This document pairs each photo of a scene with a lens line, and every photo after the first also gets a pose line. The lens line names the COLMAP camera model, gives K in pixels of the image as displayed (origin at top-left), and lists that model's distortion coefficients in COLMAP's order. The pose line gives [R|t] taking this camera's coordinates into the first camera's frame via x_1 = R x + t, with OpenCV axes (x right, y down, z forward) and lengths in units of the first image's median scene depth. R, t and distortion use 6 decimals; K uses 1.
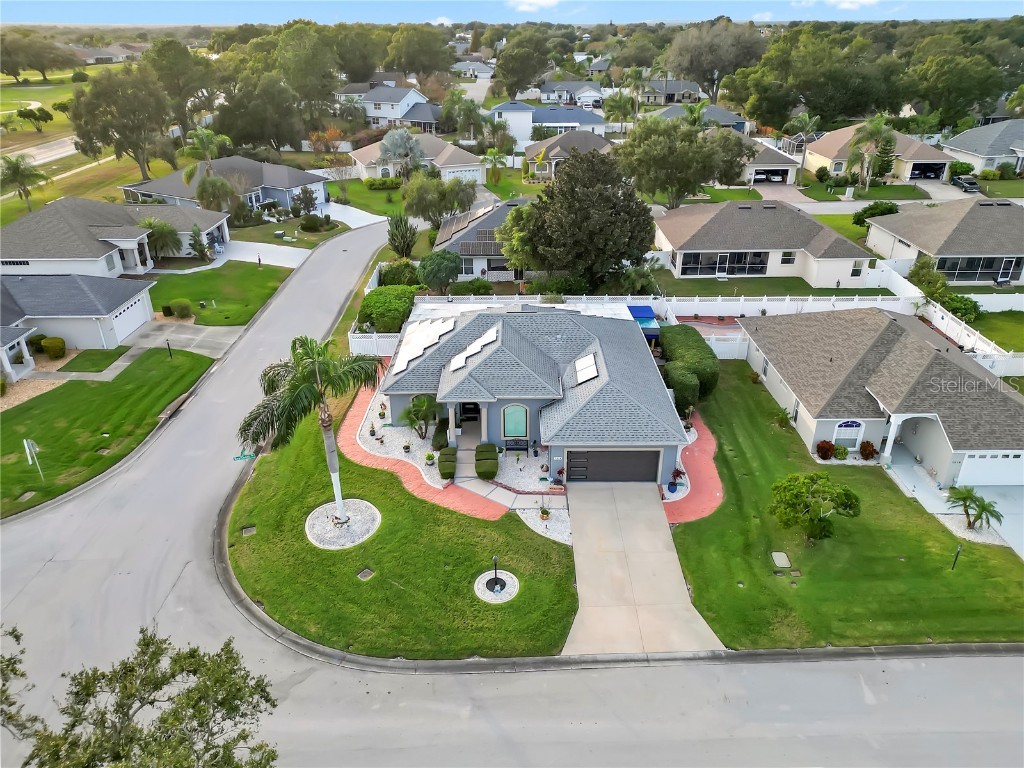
lens RADIAL K [[720.5, 0, 514.6], [0, 720.5, 381.0], [0, 0, 1]] dist [0.069885, -0.066901]
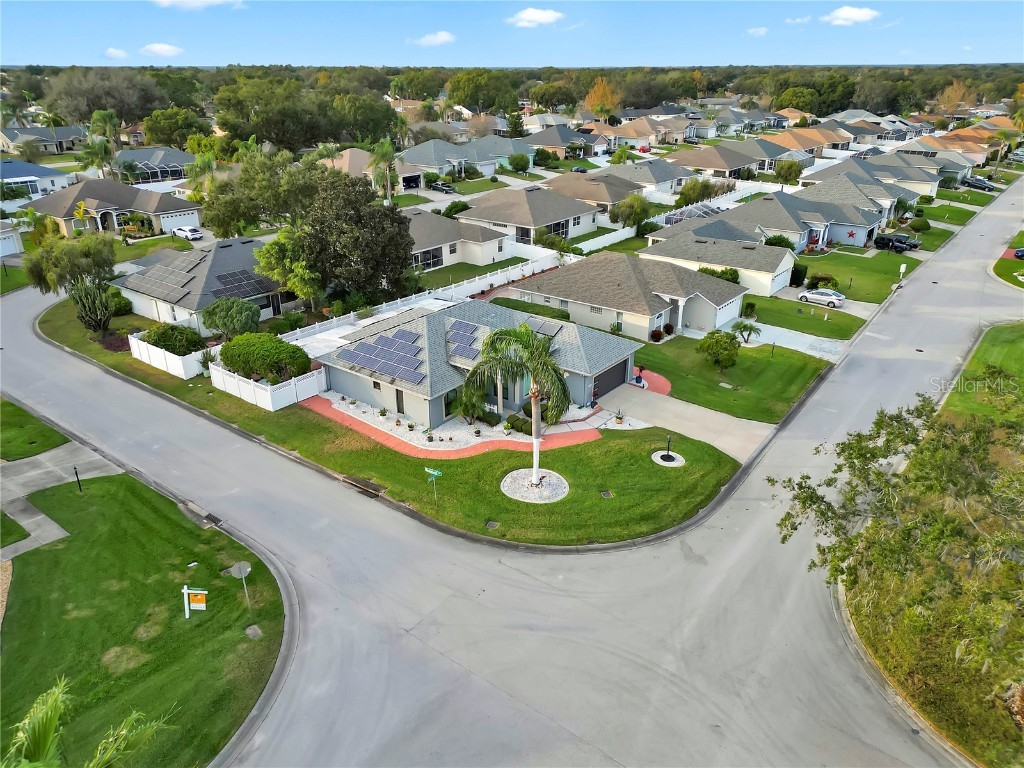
lens RADIAL K [[732.5, 0, 511.6], [0, 732.5, 385.0], [0, 0, 1]] dist [0.087430, -0.098903]
pose [[0.614228, -0.308475, 0.726338, -0.714071], [0.347538, 0.932105, 0.101968, -0.056539], [-0.708478, 0.189798, 0.679732, 0.142616]]
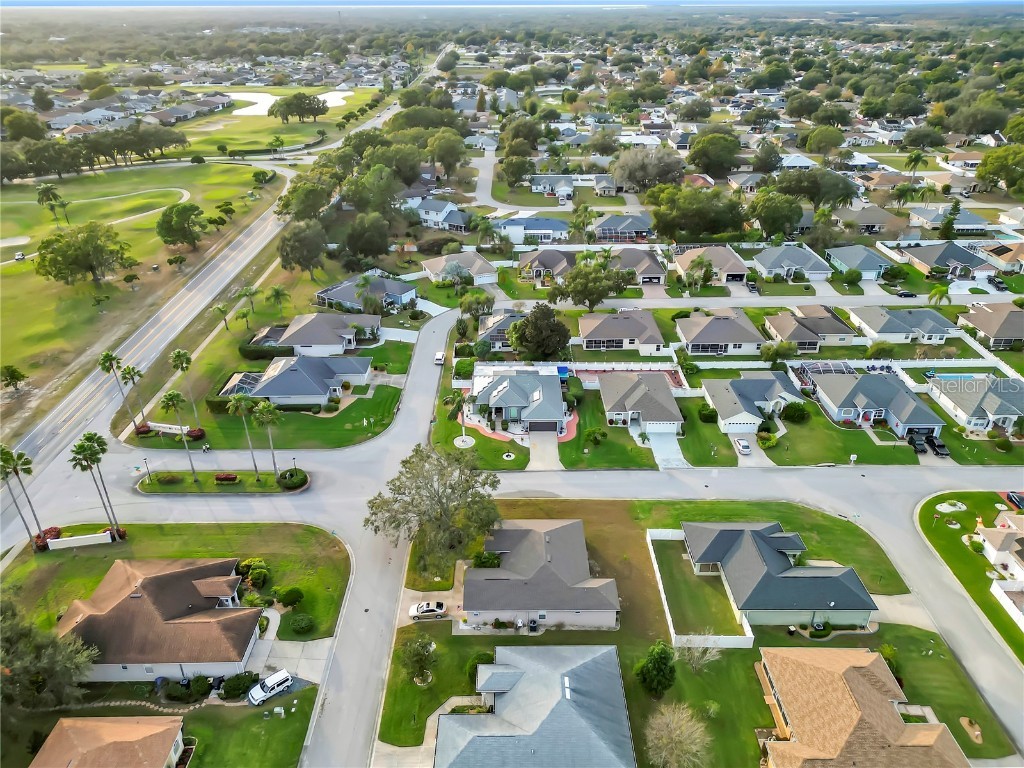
lens RADIAL K [[732.5, 0, 511.6], [0, 732.5, 385.0], [0, 0, 1]] dist [0.087430, -0.098903]
pose [[0.999996, 0.002535, -0.000969, -0.004071], [-0.002512, 0.999731, 0.023076, -0.108563], [0.001028, -0.023073, 0.999733, -1.713899]]
